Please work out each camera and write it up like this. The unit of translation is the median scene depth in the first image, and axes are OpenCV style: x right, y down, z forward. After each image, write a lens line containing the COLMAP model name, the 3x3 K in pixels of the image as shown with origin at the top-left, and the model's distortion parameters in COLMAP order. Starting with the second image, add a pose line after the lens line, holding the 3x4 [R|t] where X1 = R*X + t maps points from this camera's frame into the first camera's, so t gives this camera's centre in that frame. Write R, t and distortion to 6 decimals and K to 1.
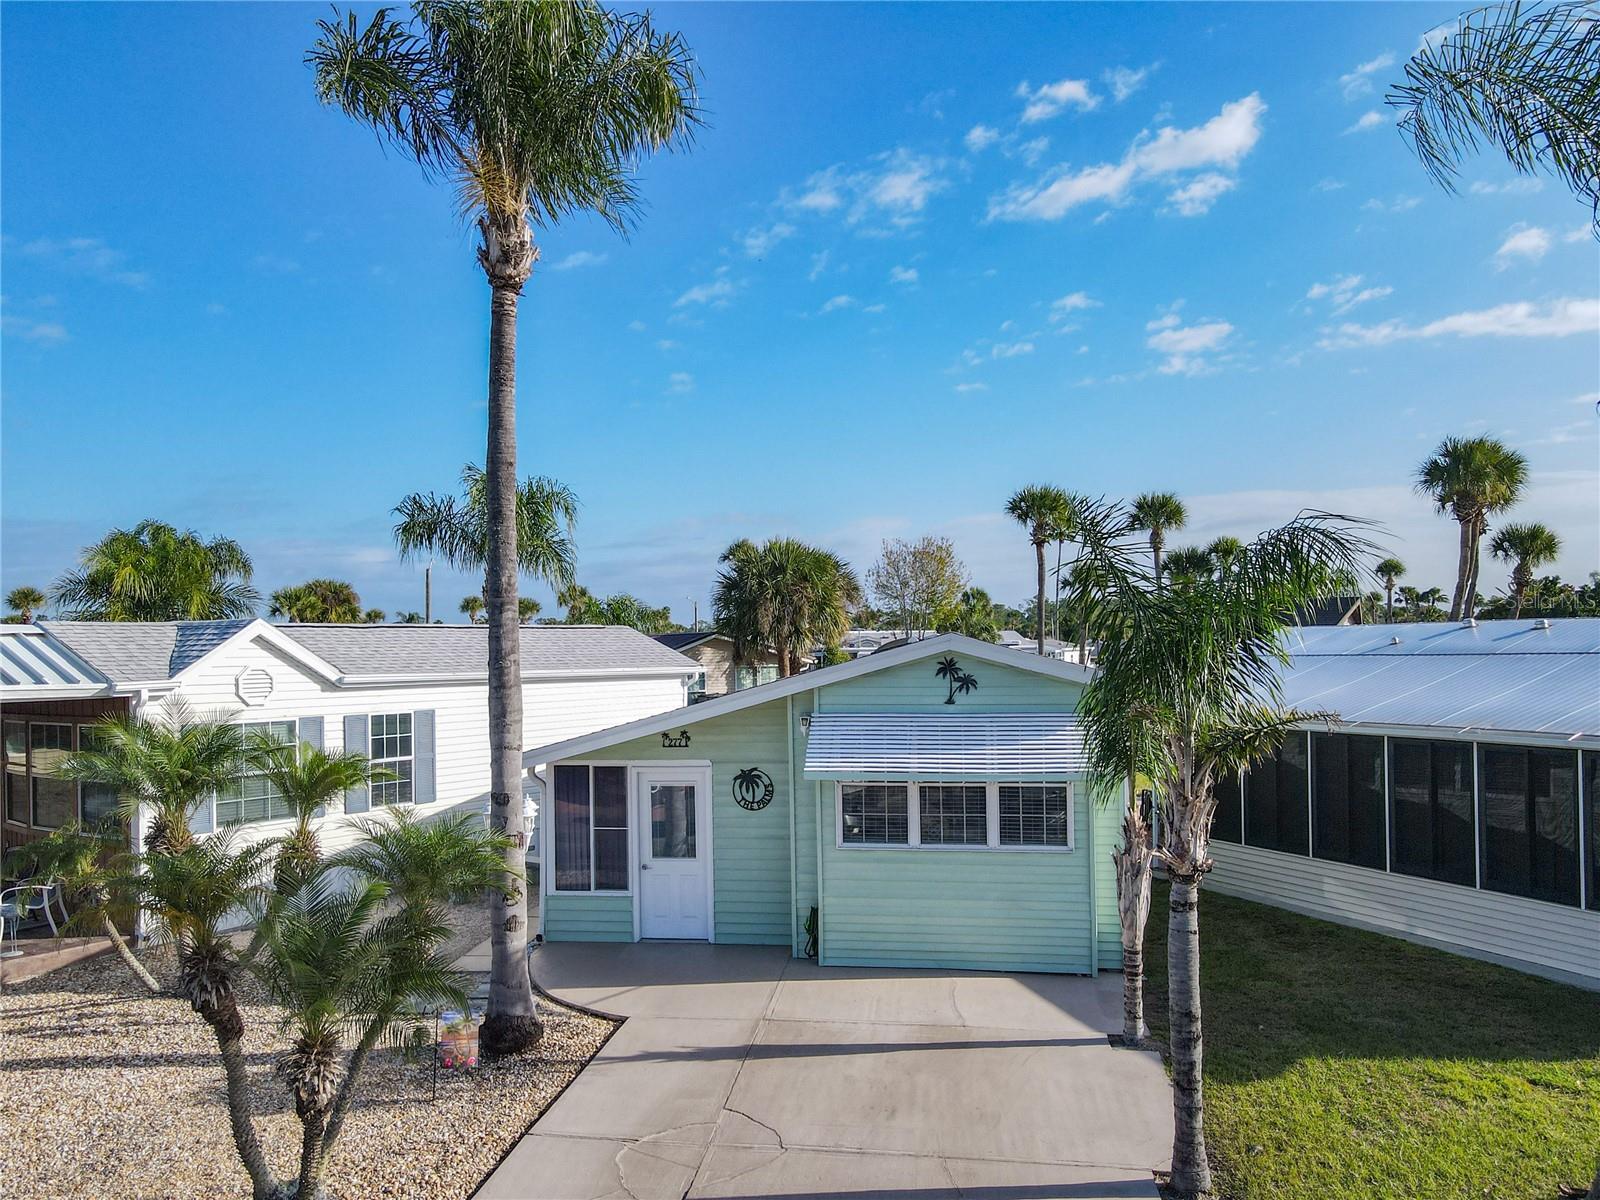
lens RADIAL K [[1199.3, 0, 800.0], [0, 1199.3, 600.0], [0, 0, 1]] dist [0.001390, 0.042007]
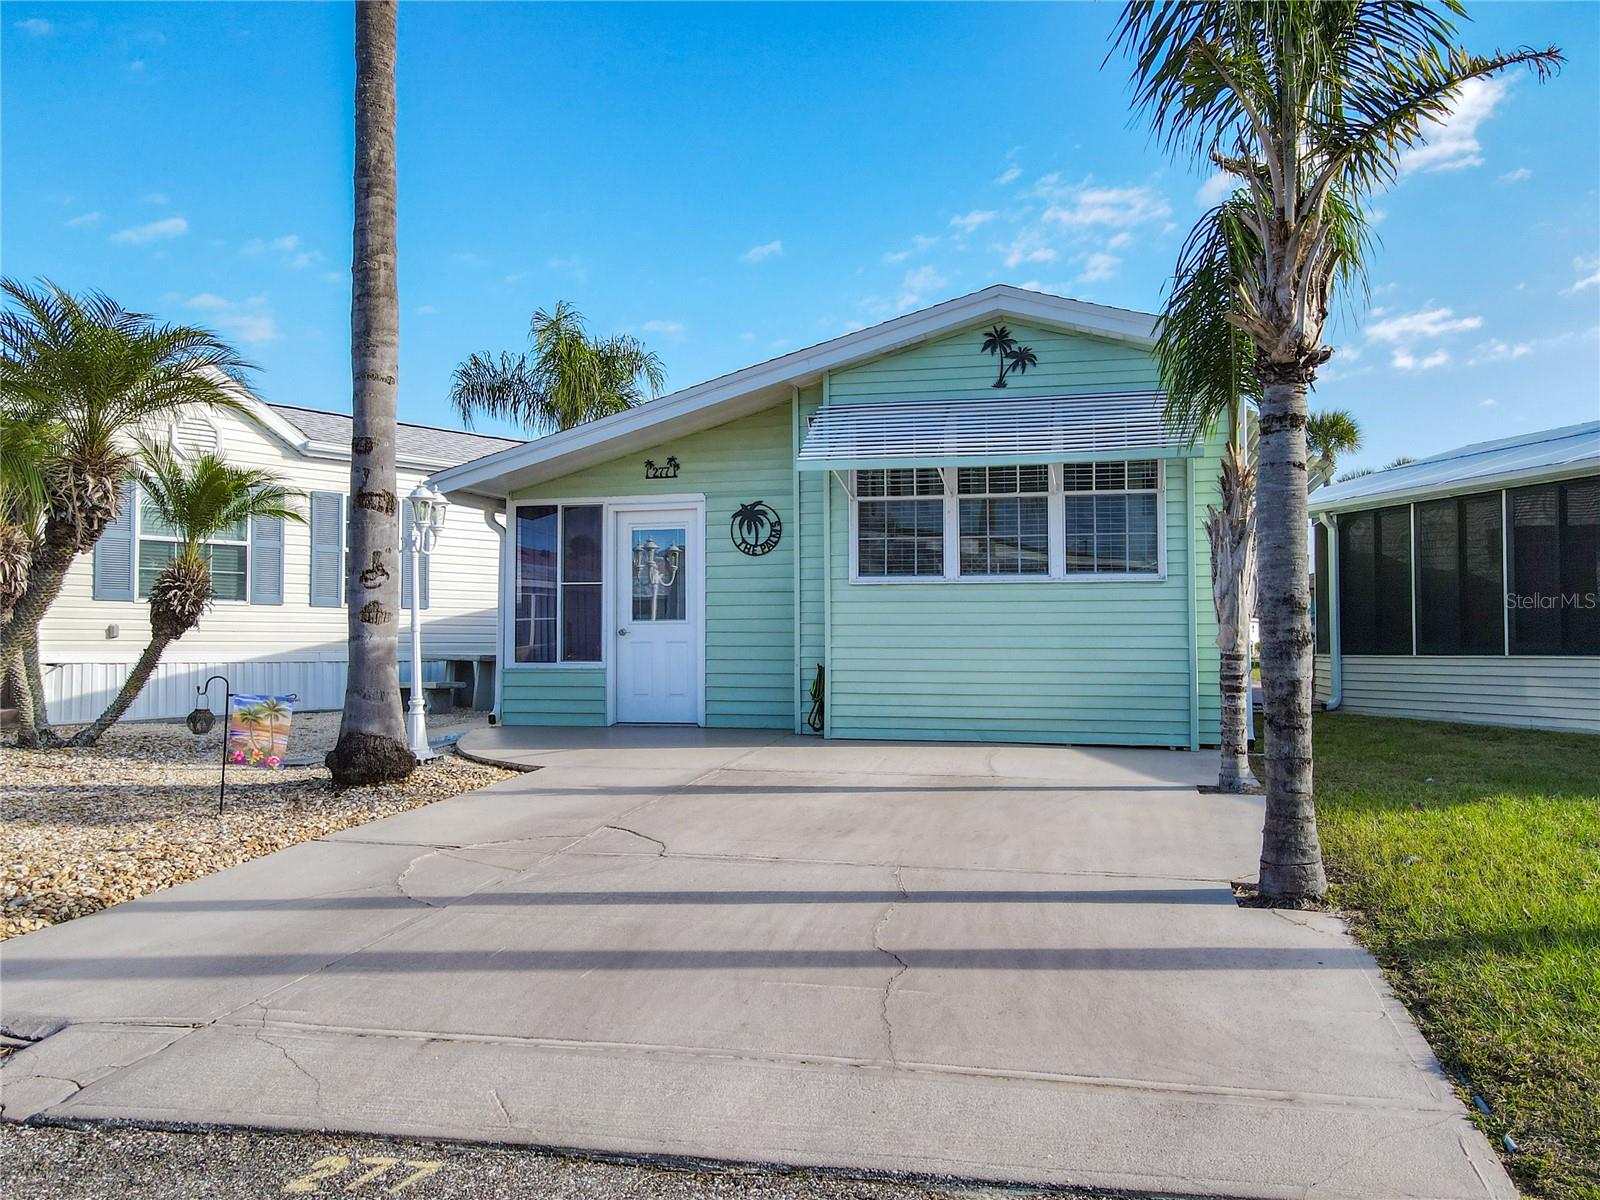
lens RADIAL K [[1174.5, 0, 866.5], [0, 1174.5, 600.0], [0, 0, 1]] dist [0.009265, 0.002639]
pose [[0.995424, 0.008453, -0.095186, 0.111988], [-0.010929, 0.999615, -0.025521, 0.236560], [0.094934, 0.026444, 0.995132, 0.264031]]
